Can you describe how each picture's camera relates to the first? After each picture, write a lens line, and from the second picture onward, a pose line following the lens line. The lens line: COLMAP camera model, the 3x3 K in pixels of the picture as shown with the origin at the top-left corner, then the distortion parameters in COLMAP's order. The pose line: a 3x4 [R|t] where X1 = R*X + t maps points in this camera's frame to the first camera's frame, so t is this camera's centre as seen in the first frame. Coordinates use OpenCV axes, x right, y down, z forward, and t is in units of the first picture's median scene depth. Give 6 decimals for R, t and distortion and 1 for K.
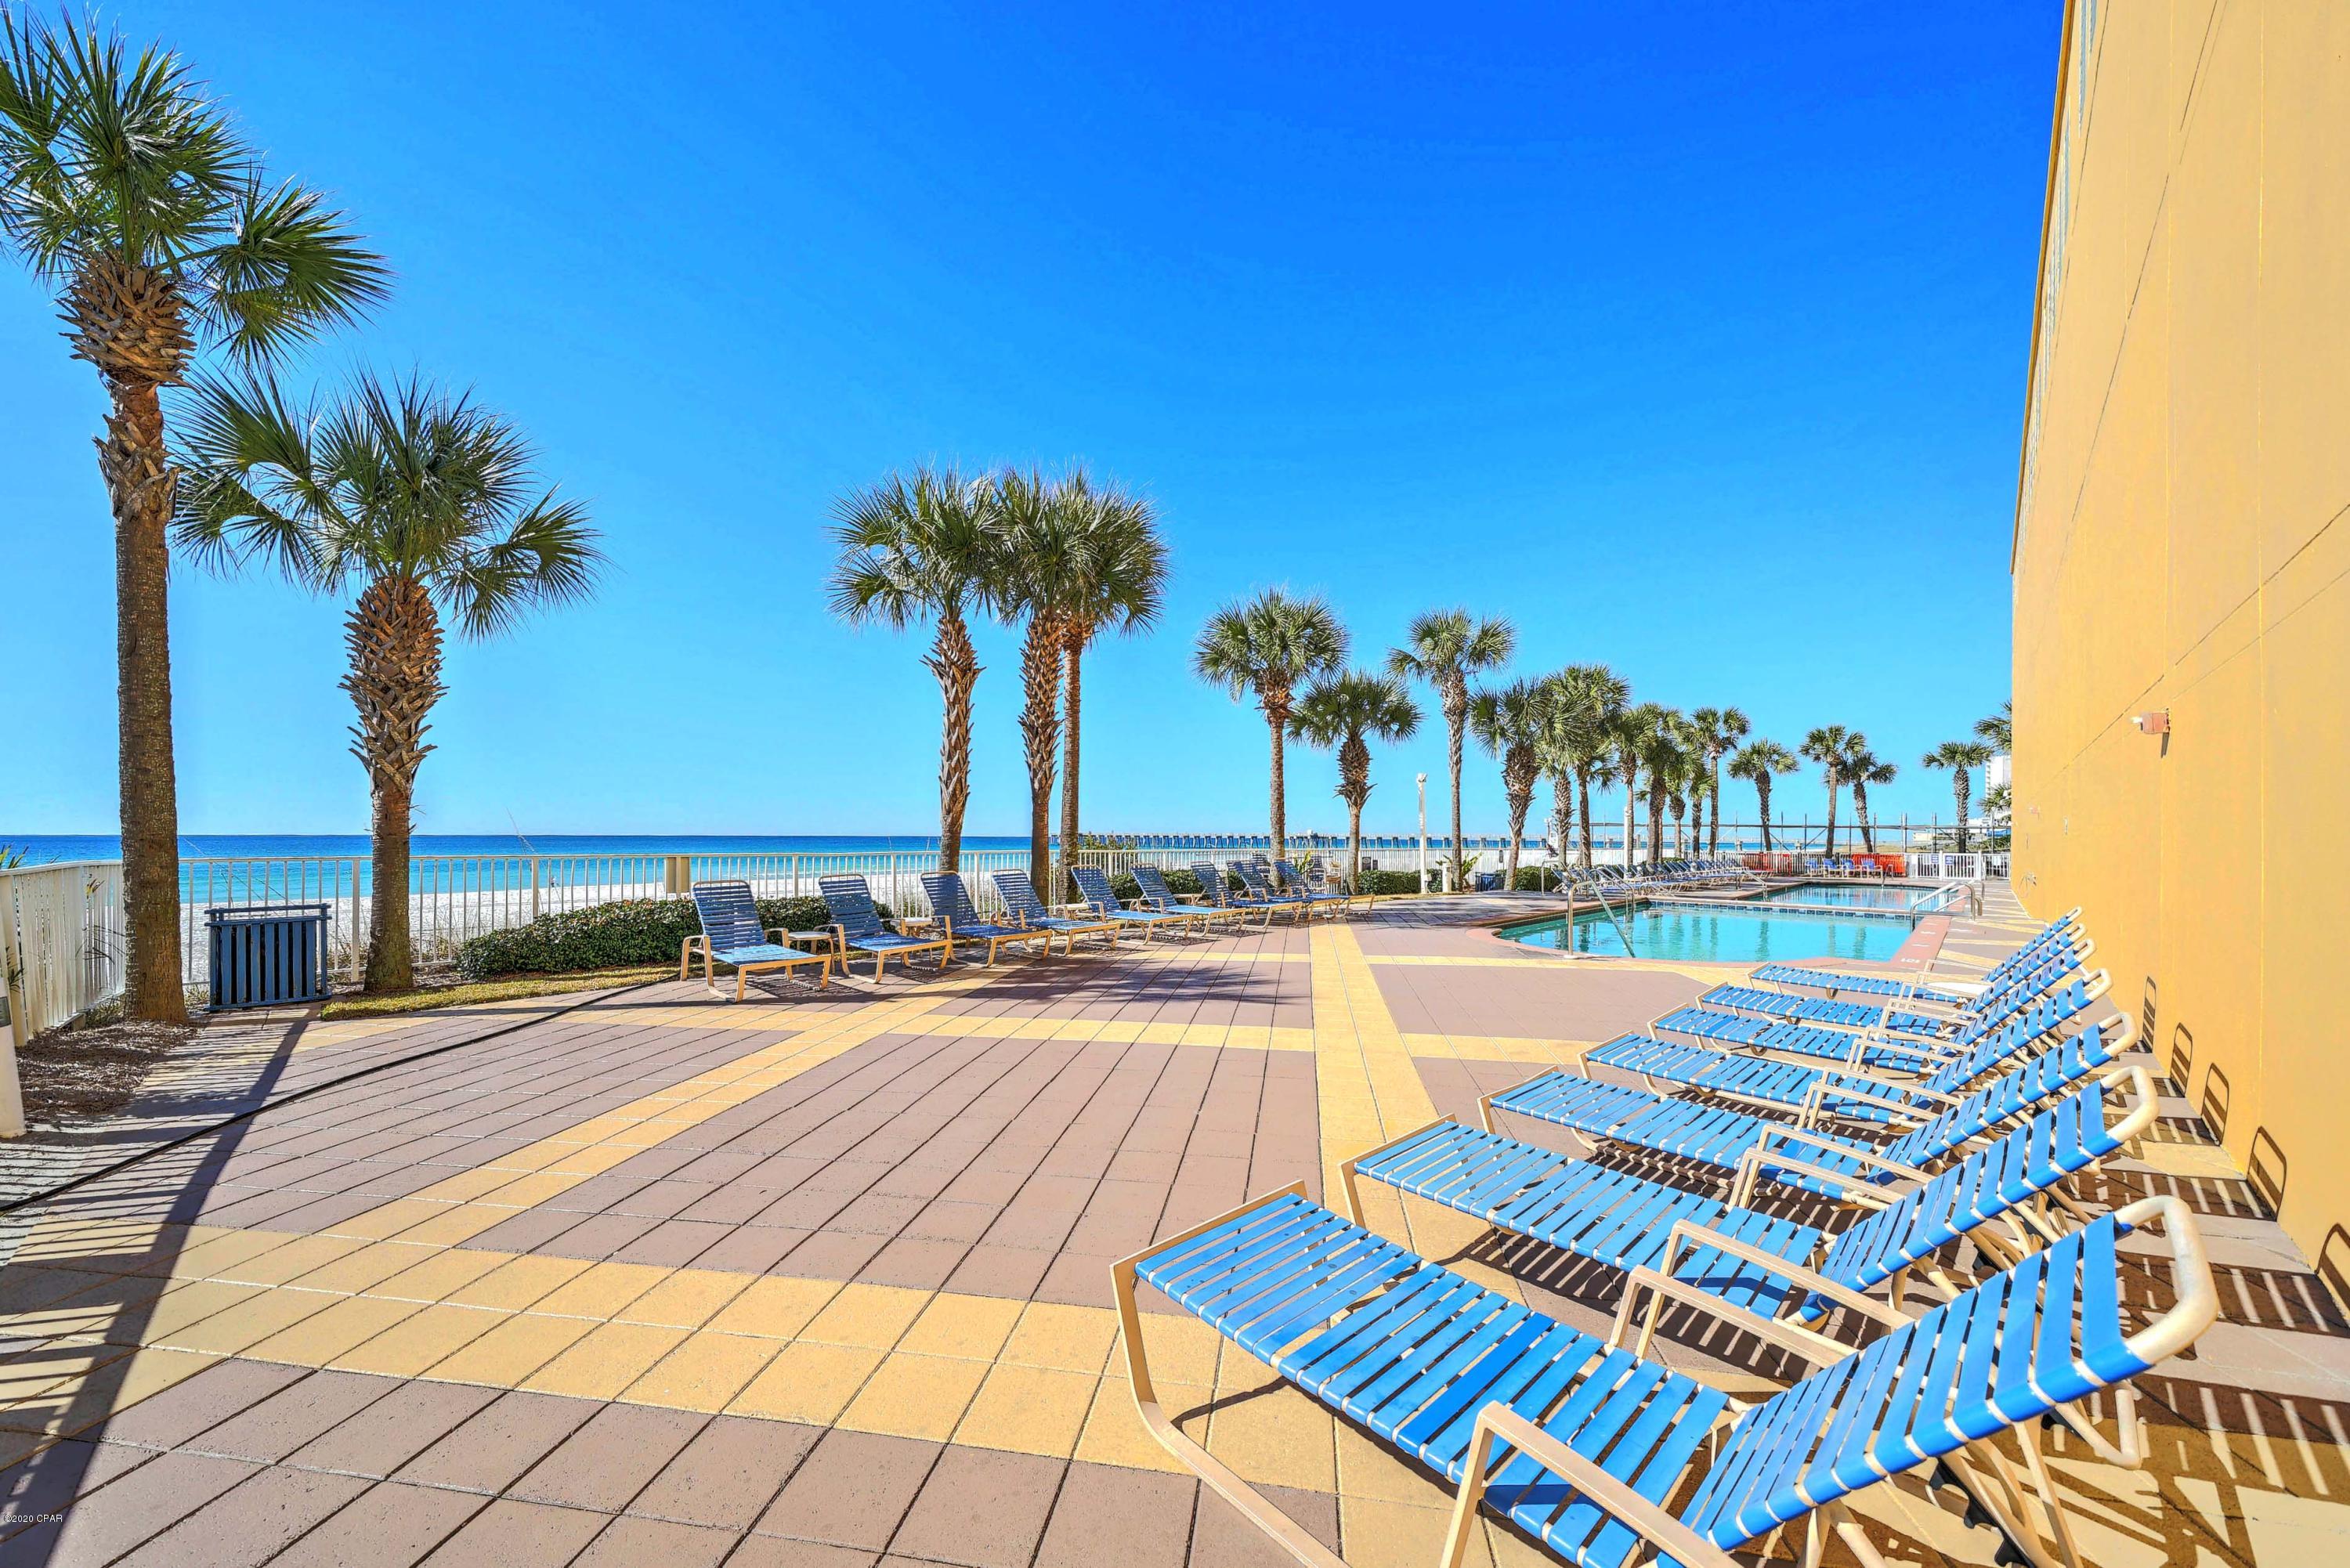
lens RADIAL K [[812.7, 0, 1179.1], [0, 812.7, 838.7], [0, 0, 1]] dist [-0.000628, -0.000025]
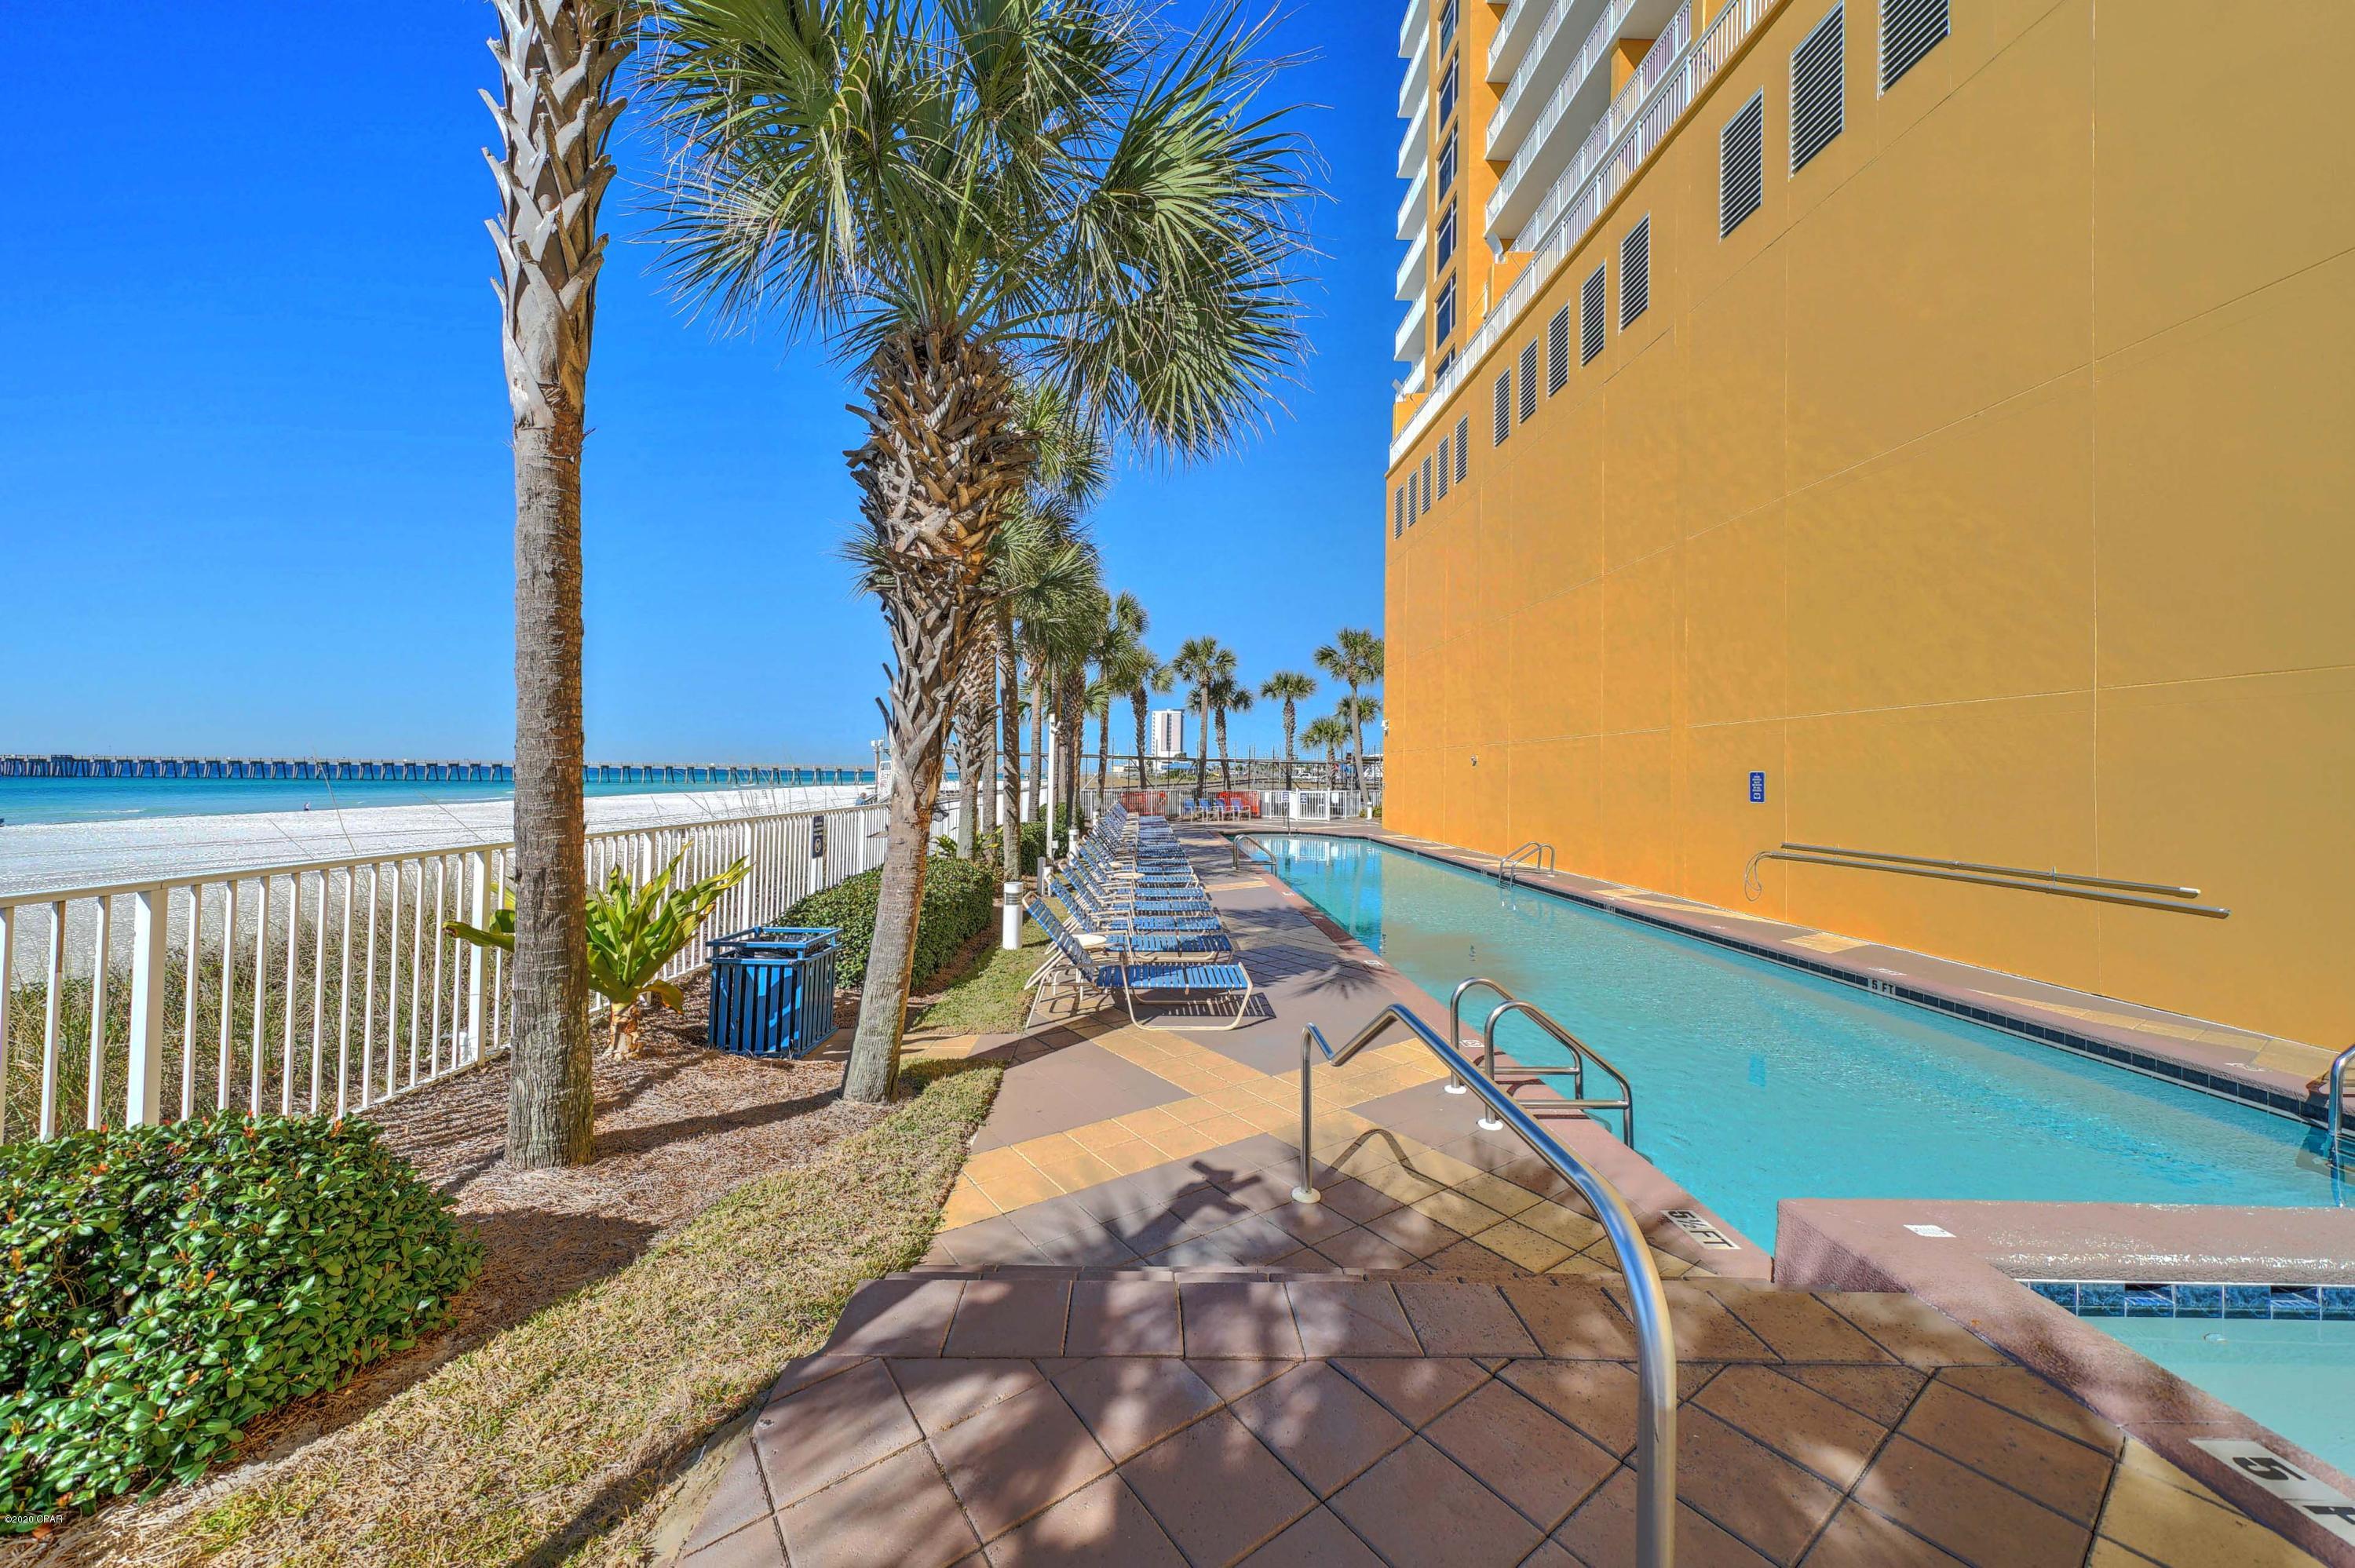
lens RADIAL K [[820.1, 0, 1175.1], [0, 820.1, 748.0], [0, 0, 1]] dist [-0.000558, 0.000045]
pose [[0.682475, 0.024434, 0.730500, 0.199078], [-0.006496, 0.999604, -0.027366, -0.003608], [-0.730880, 0.013931, 0.682364, 0.527448]]
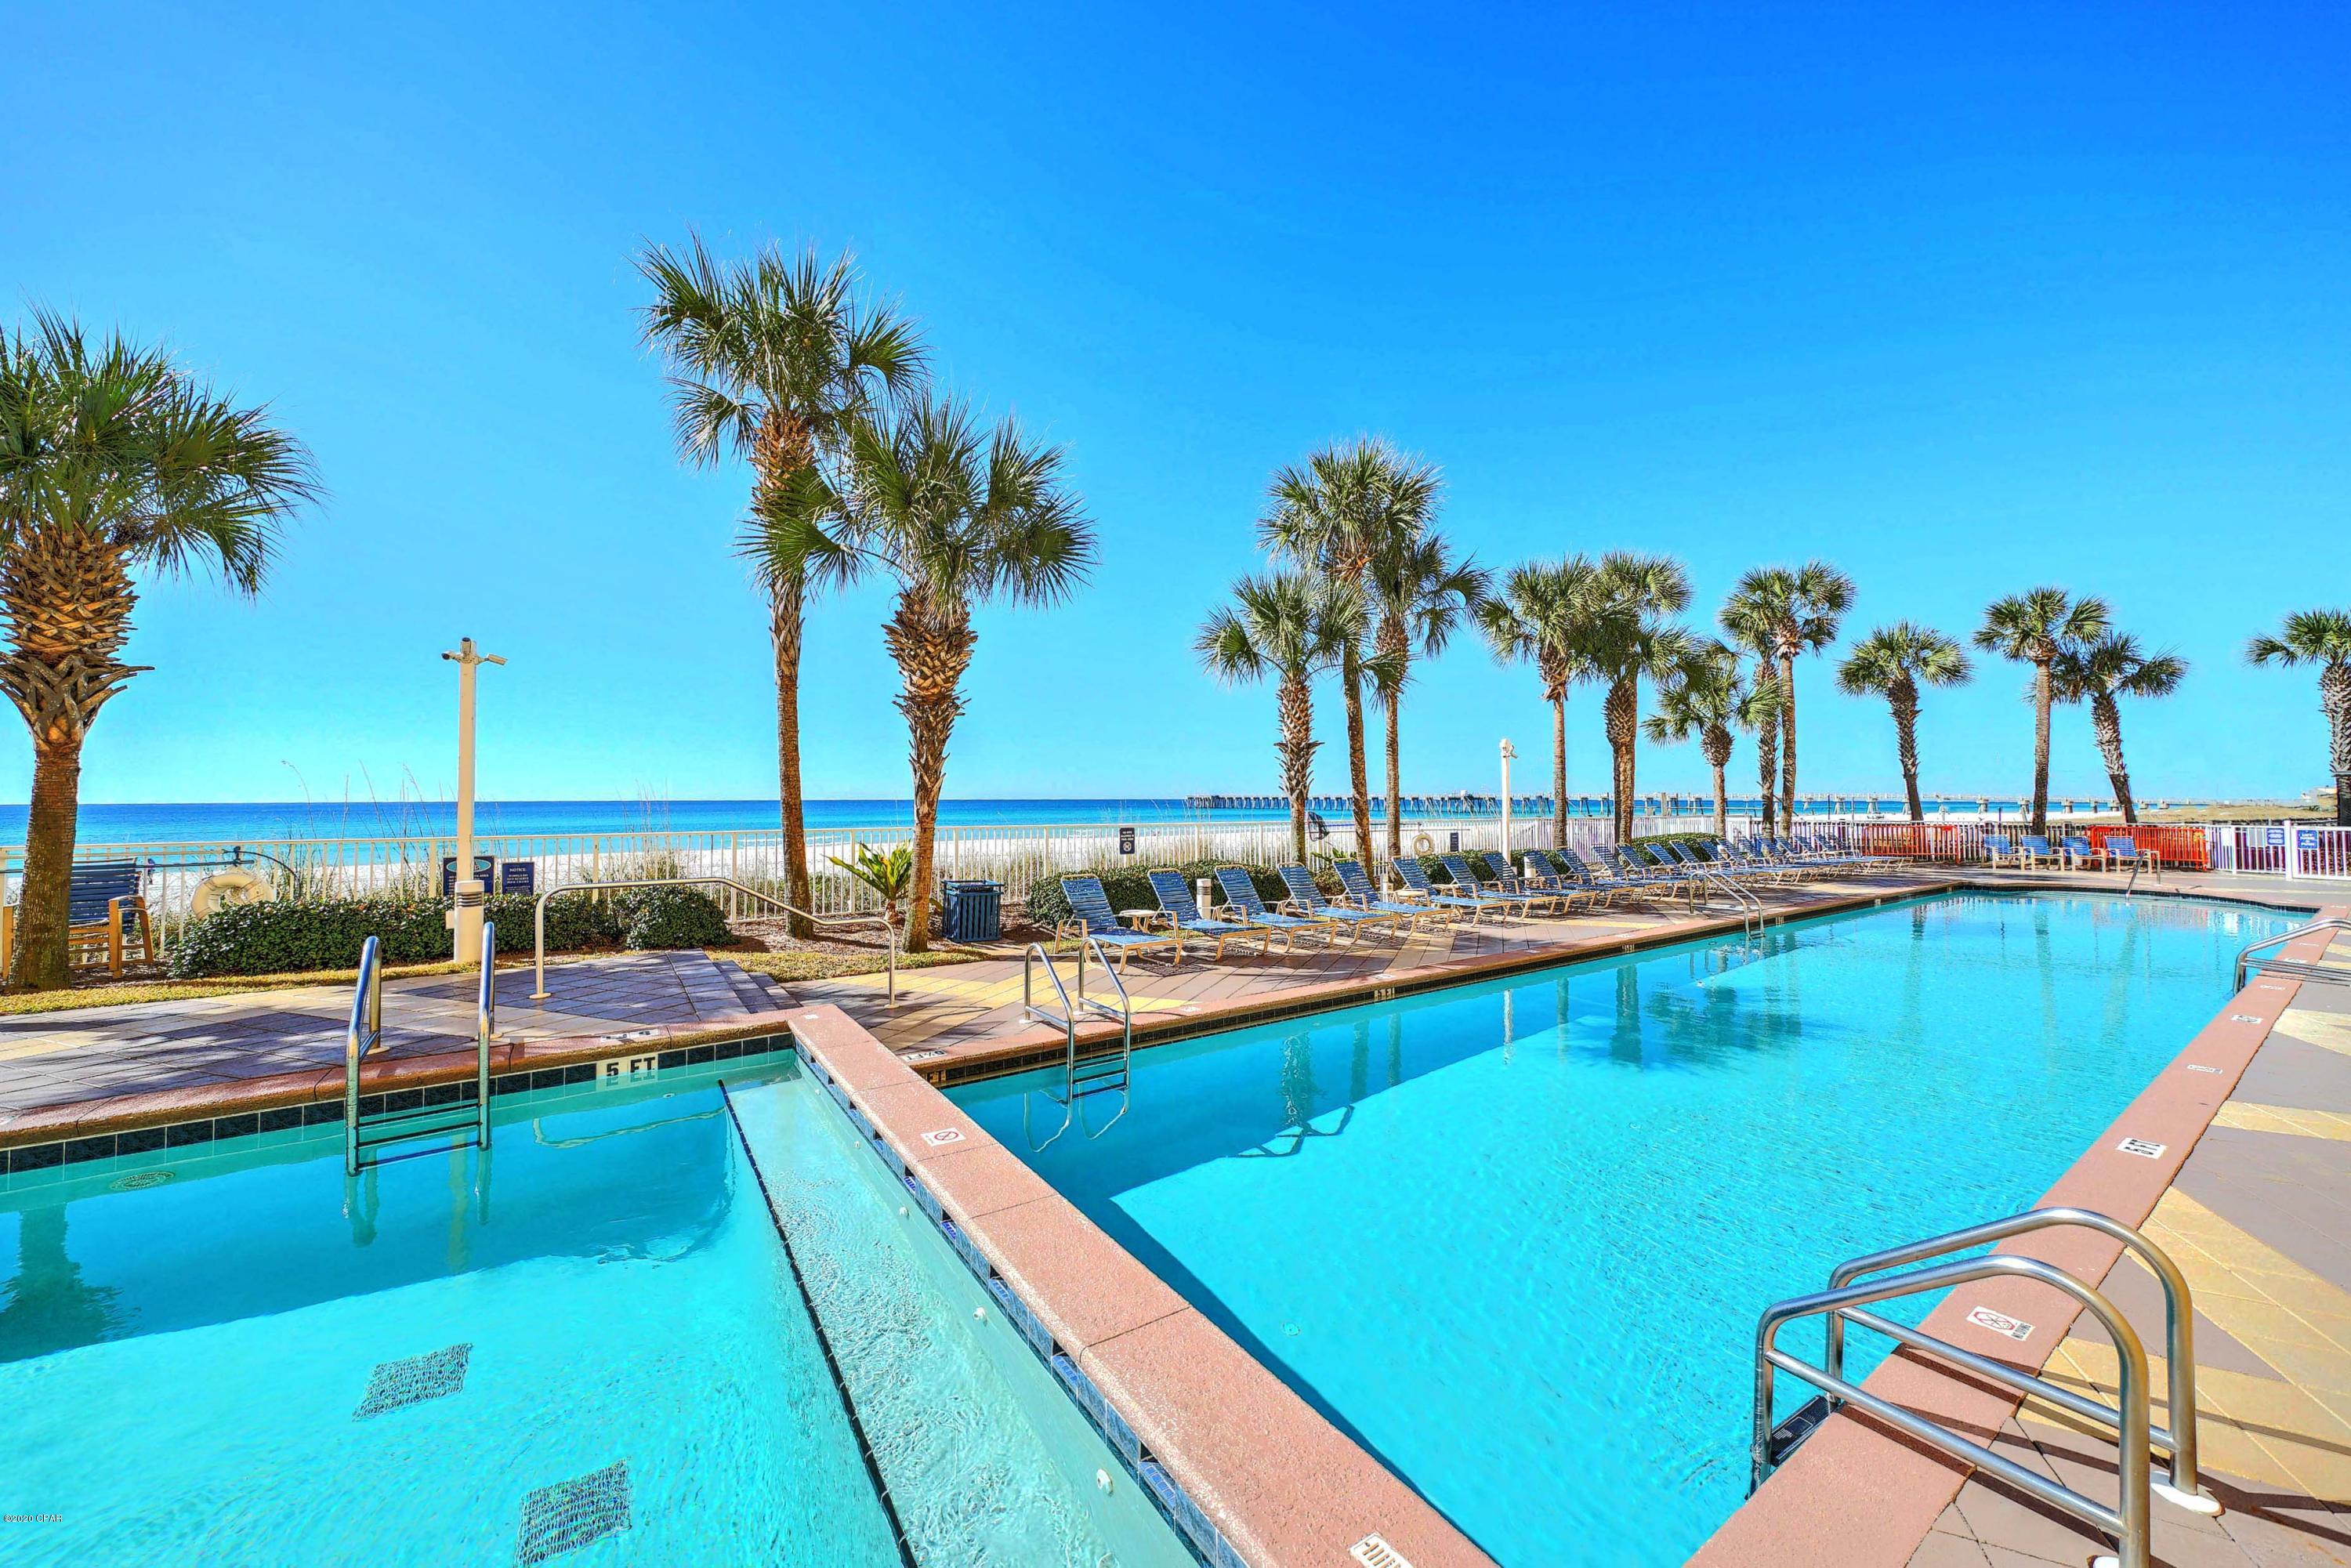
lens RADIAL K [[856.4, 0, 1175.5], [0, 856.4, 784.0], [0, 0, 1]] dist [0.017473, -0.003674]
pose [[0.984044, -0.009051, -0.177695, 0.395910], [0.005809, 0.999807, -0.018754, -0.002098], [0.177830, 0.017423, 0.983907, 0.383358]]
